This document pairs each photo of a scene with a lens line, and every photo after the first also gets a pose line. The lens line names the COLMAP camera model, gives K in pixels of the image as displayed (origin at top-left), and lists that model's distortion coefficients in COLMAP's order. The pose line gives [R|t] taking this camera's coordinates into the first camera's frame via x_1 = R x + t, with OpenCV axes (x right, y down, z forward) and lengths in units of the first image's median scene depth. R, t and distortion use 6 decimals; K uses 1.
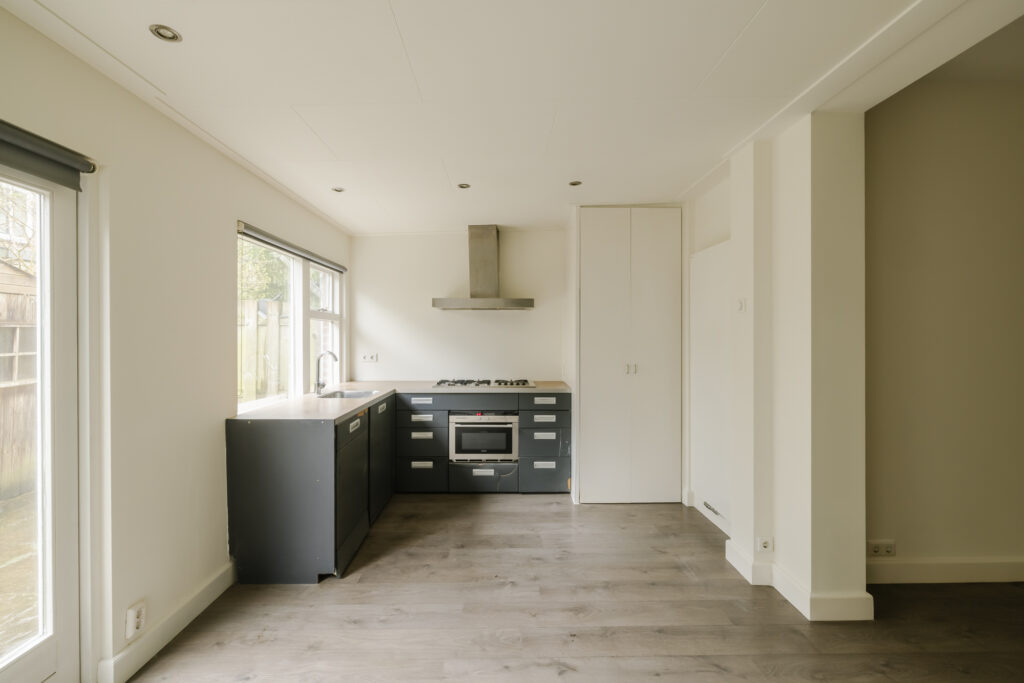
lens RADIAL K [[438.4, 0, 512.3], [0, 438.4, 334.0], [0, 0, 1]] dist [0.001642, 0.000237]
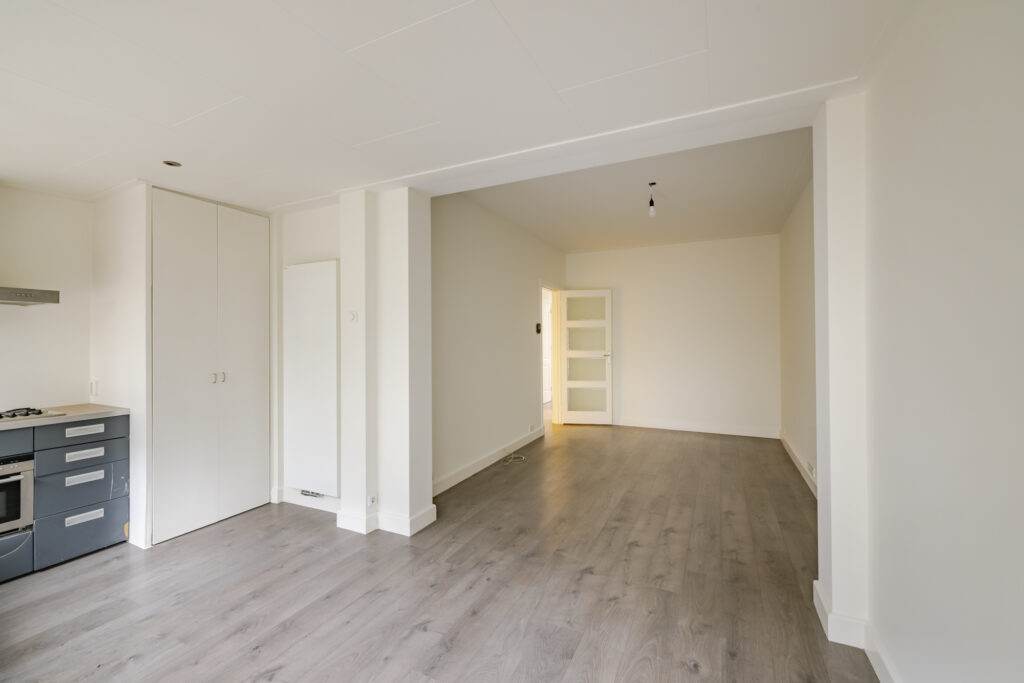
lens RADIAL K [[427.2, 0, 511.2], [0, 427.2, 336.4], [0, 0, 1]] dist [-0.000339, 0.000056]
pose [[0.457961, 0.002727, 0.888968, -0.335535], [0.003177, 0.999984, -0.004704, -0.001905], [-0.888967, 0.004979, 0.457945, 0.039804]]
